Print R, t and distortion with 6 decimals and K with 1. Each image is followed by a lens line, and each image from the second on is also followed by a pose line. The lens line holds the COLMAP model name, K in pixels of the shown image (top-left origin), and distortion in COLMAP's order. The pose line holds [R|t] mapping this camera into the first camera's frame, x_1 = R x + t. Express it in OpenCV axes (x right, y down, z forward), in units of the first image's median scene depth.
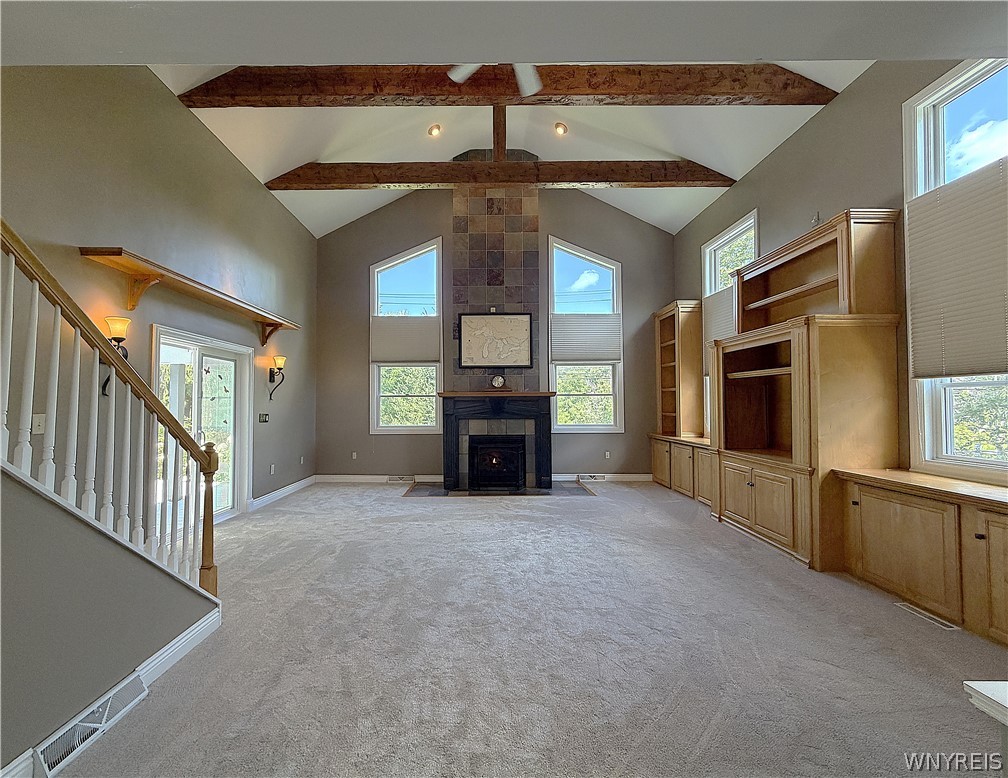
lens RADIAL K [[420.6, 0, 478.8], [0, 420.6, 391.8], [0, 0, 1]] dist [-0.000110, 0.000046]
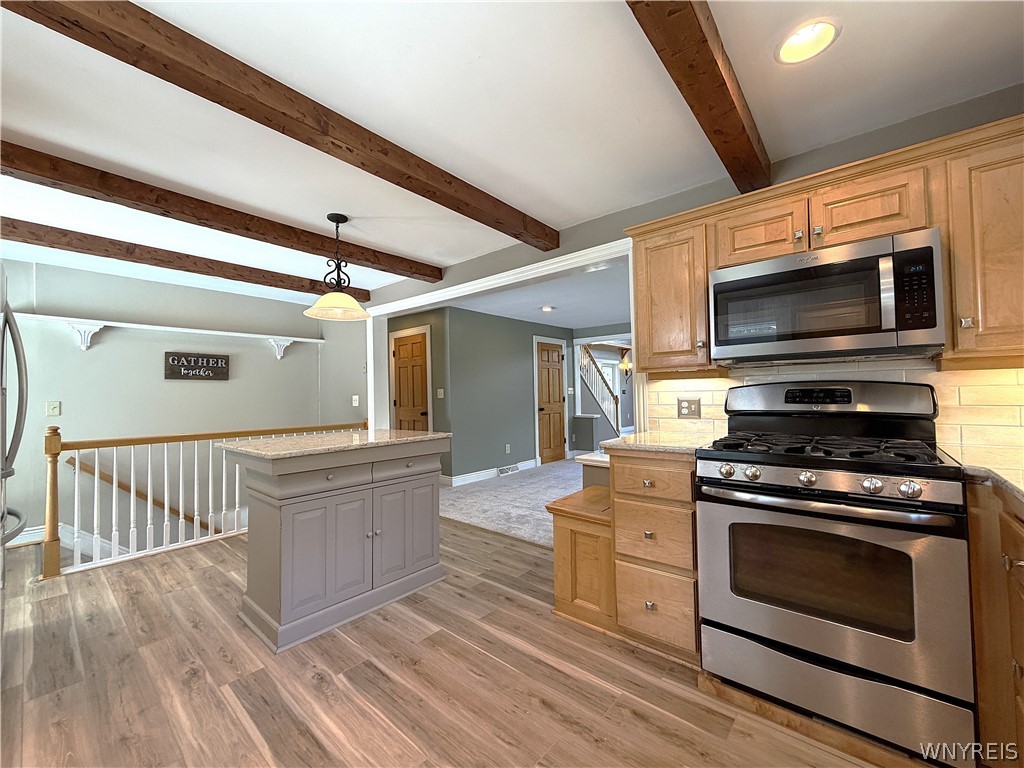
lens RADIAL K [[411.7, 0, 507.1], [0, 411.7, 384.0], [0, 0, 1]] dist [-0.000296, -0.000155]
pose [[0.760898, -0.028622, -0.648239, 0.352169], [0.036277, 0.999341, -0.001543, 0.000707], [0.647856, -0.022342, 0.761435, -0.867204]]
